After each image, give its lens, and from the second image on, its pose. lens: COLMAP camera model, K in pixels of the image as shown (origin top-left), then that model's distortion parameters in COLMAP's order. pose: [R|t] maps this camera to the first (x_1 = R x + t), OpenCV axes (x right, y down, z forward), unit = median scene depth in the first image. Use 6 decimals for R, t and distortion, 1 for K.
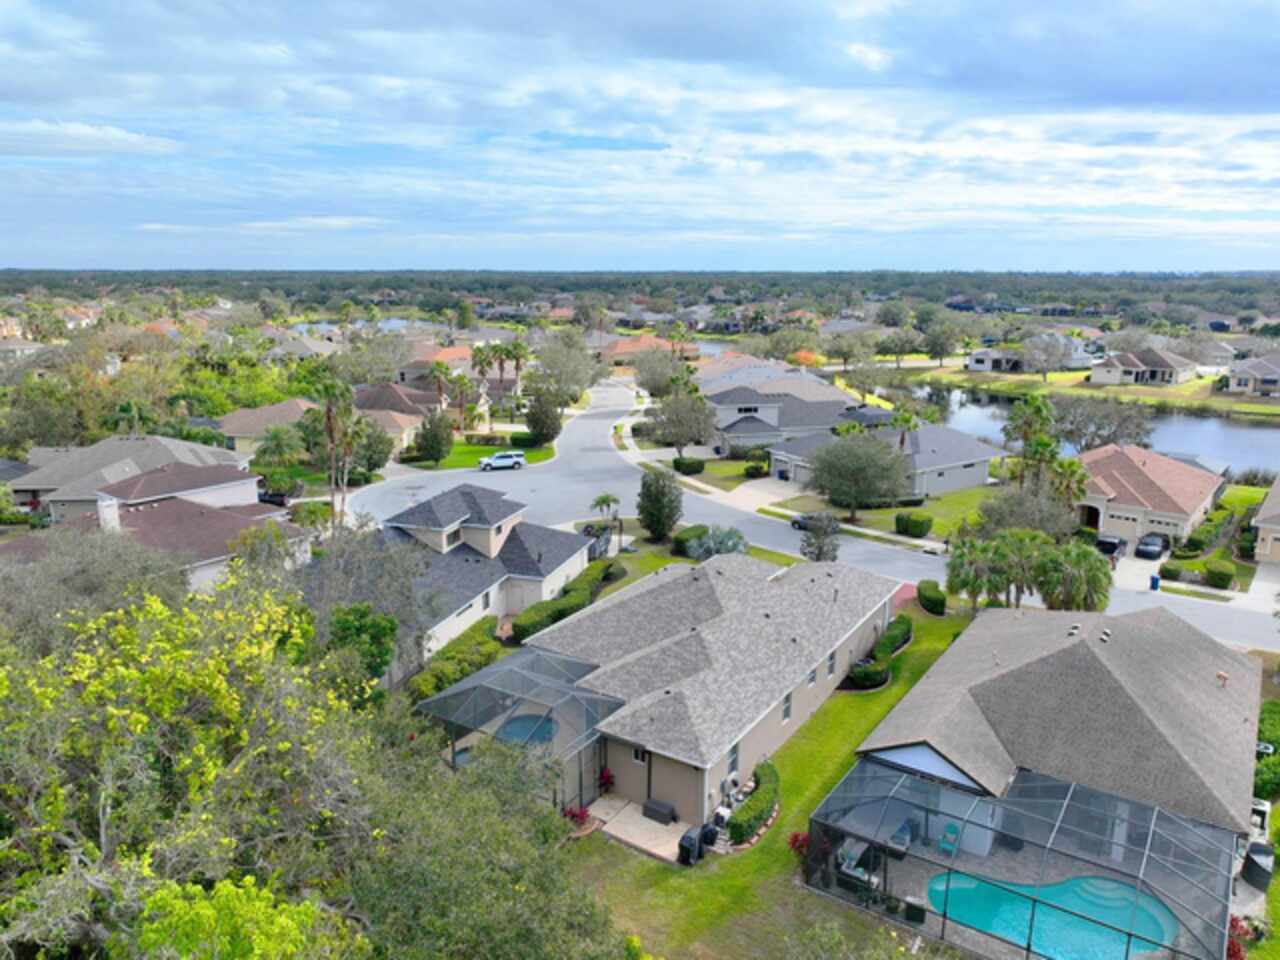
lens RADIAL K [[899.6, 0, 640.0], [0, 899.6, 480.0], [0, 0, 1]] dist [-0.002687, 0.012238]
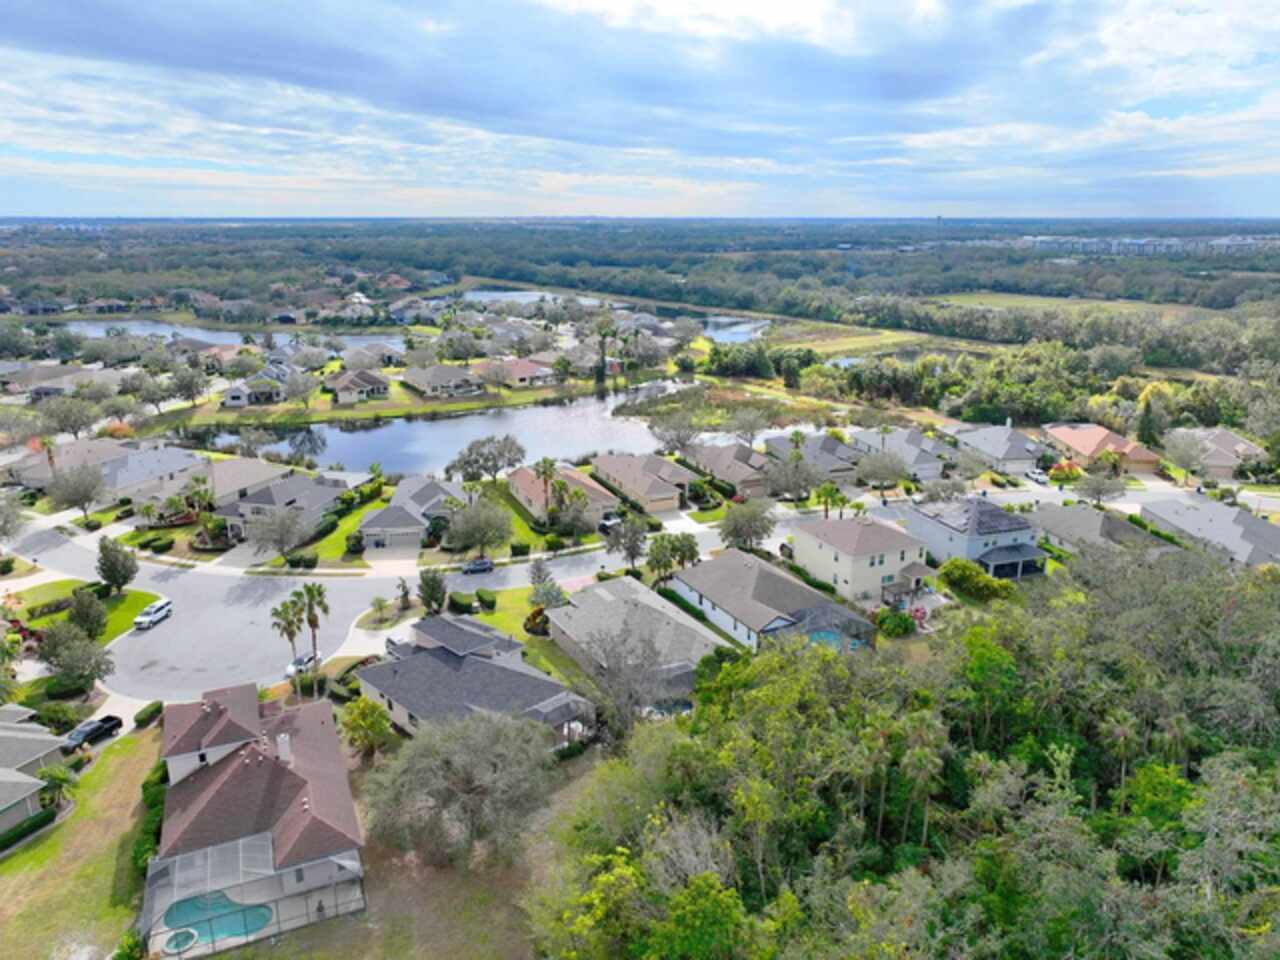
lens RADIAL K [[907.6, 0, 640.5], [0, 907.6, 448.9], [0, 0, 1]] dist [-0.002159, -0.004534]
pose [[0.459860, -0.222297, 0.859717, -0.768542], [0.200183, 0.969189, 0.143526, -0.249745], [-0.865133, 0.106099, 0.490191, -0.035939]]
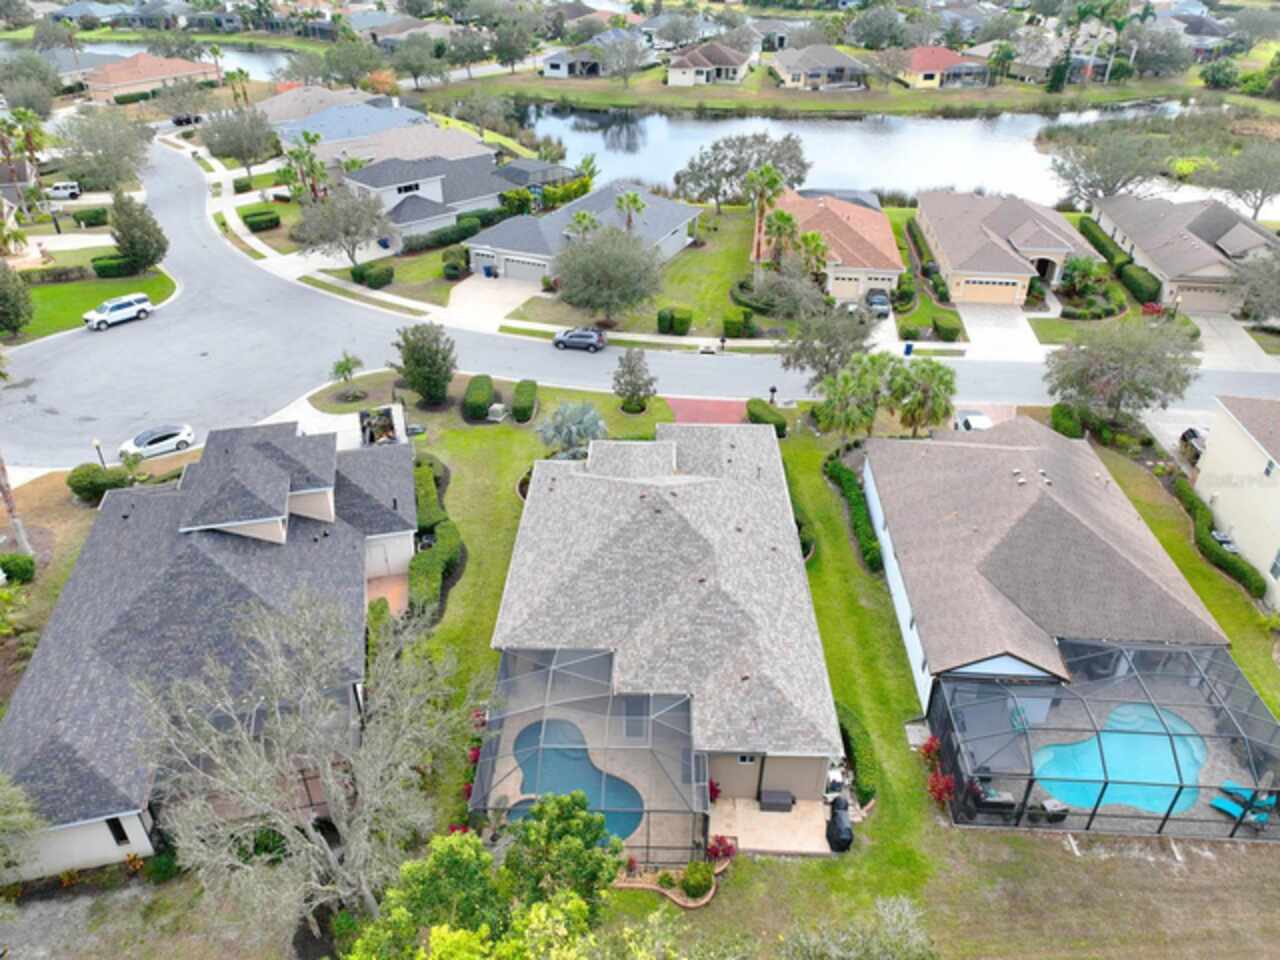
lens RADIAL K [[899.6, 0, 640.0], [0, 899.6, 480.0], [0, 0, 1]] dist [-0.002687, 0.012238]
pose [[0.853688, -0.278809, 0.439866, -0.152523], [0.118502, 0.926461, 0.357250, -0.107900], [-0.507123, -0.252855, 0.823948, 0.136206]]
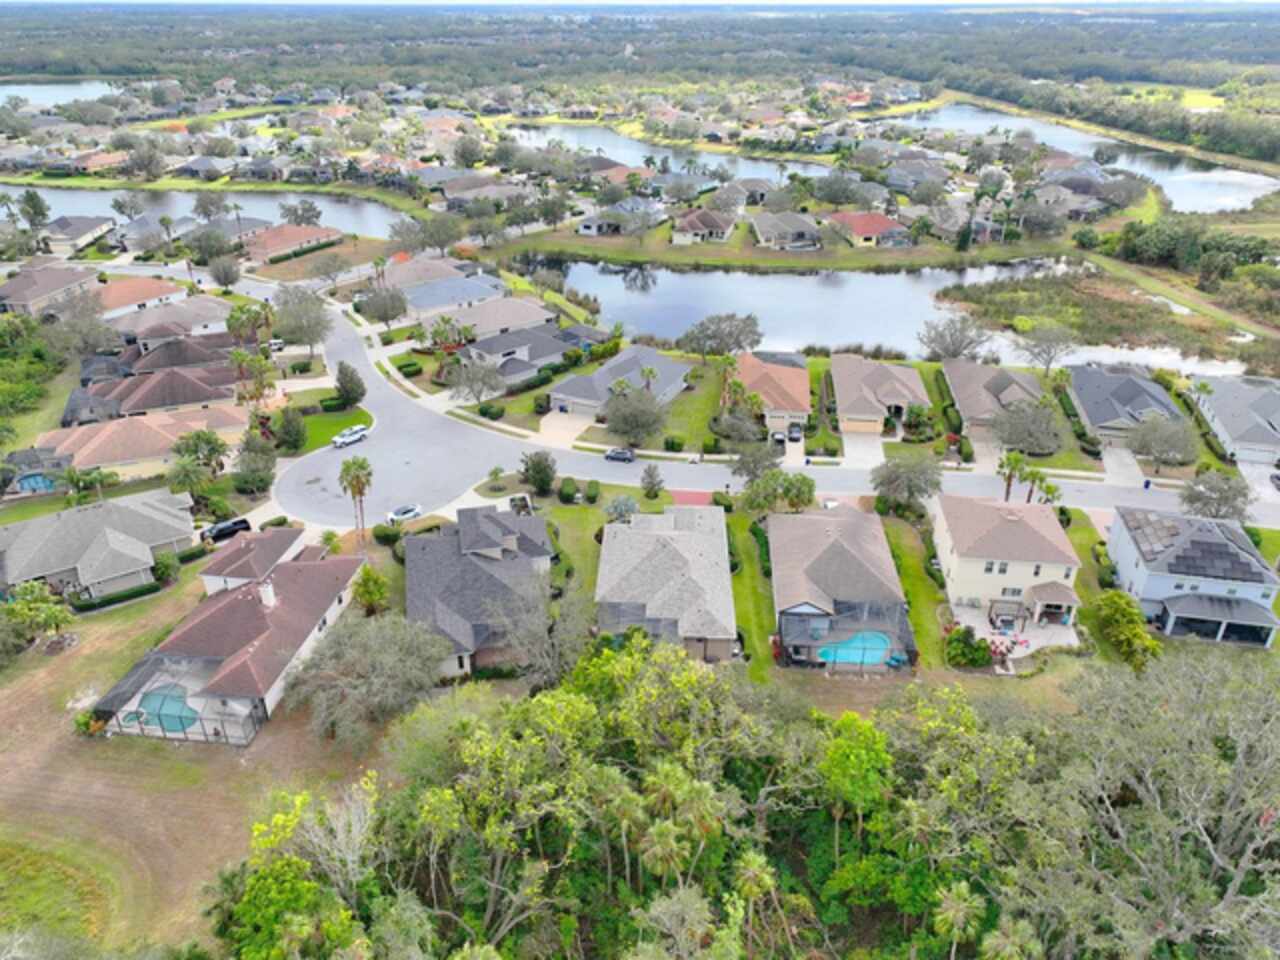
lens RADIAL K [[899.6, 0, 640.0], [0, 899.6, 480.0], [0, 0, 1]] dist [-0.002687, 0.012238]
pose [[0.857874, -0.242576, 0.453001, -0.396486], [0.116713, 0.950505, 0.287956, -0.283626], [-0.500431, -0.194159, 0.843725, -0.293476]]
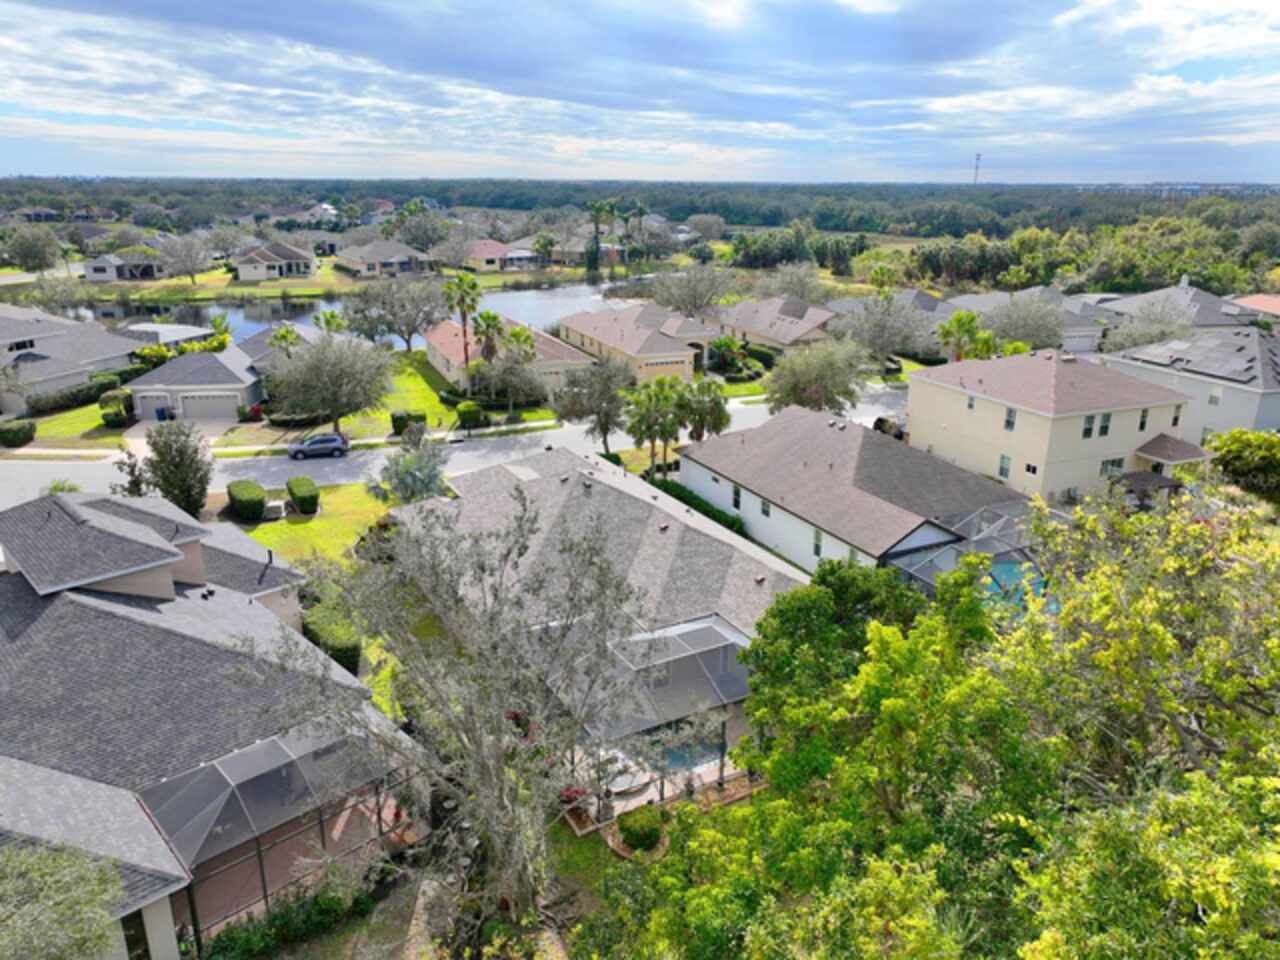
lens RADIAL K [[899.6, 0, 640.0], [0, 899.6, 480.0], [0, 0, 1]] dist [-0.002687, 0.012238]
pose [[0.475056, -0.275003, 0.835880, -0.294520], [0.193348, 0.959319, 0.205729, -0.029674], [-0.858451, 0.063883, 0.508901, 0.239053]]
